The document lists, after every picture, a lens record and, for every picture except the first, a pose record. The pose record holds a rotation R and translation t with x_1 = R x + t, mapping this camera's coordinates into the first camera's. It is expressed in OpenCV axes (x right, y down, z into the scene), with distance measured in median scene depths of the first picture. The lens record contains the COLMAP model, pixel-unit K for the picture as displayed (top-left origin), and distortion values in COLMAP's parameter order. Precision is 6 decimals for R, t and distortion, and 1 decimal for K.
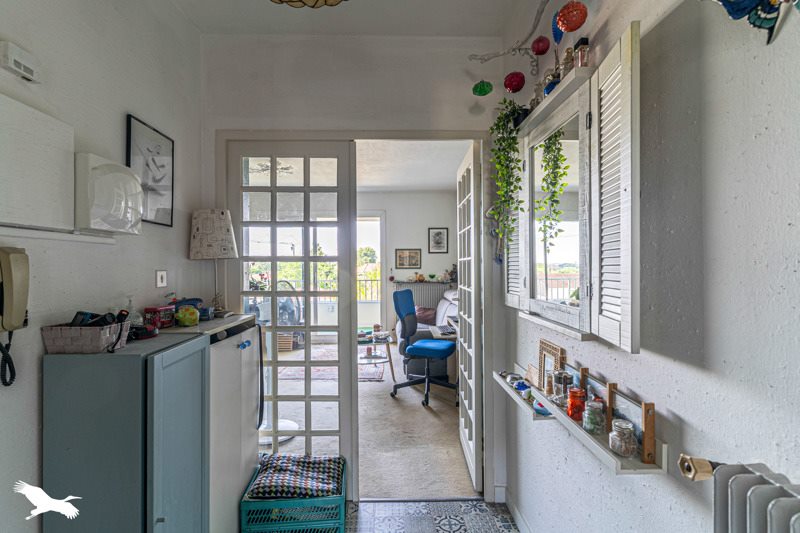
lens RADIAL K [[389.9, 0, 399.1], [0, 389.9, 265.7], [0, 0, 1]] dist [-0.002905, -0.000097]
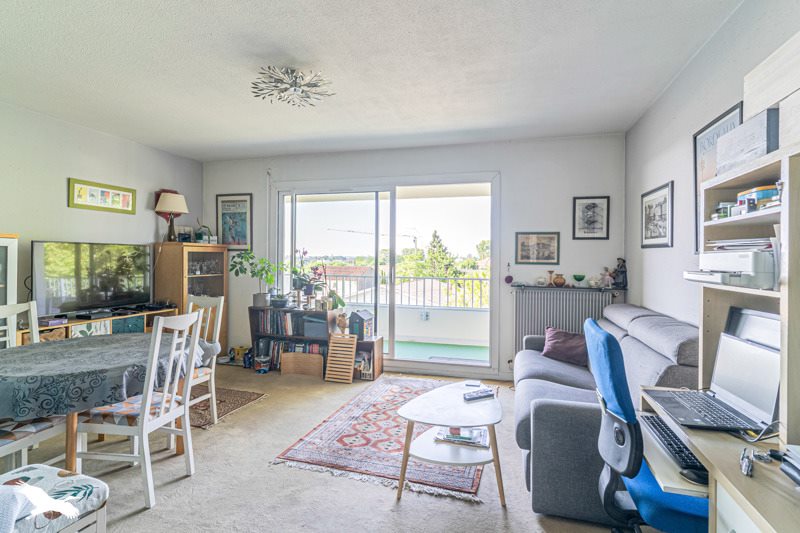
lens RADIAL K [[389.9, 0, 399.9], [0, 389.9, 262.1], [0, 0, 1]] dist [-0.002905, -0.000097]
pose [[0.953568, 0.015692, -0.300767, 0.002533], [-0.013503, 0.999865, 0.009354, 0.001272], [0.300874, -0.004859, 0.953652, 0.350014]]
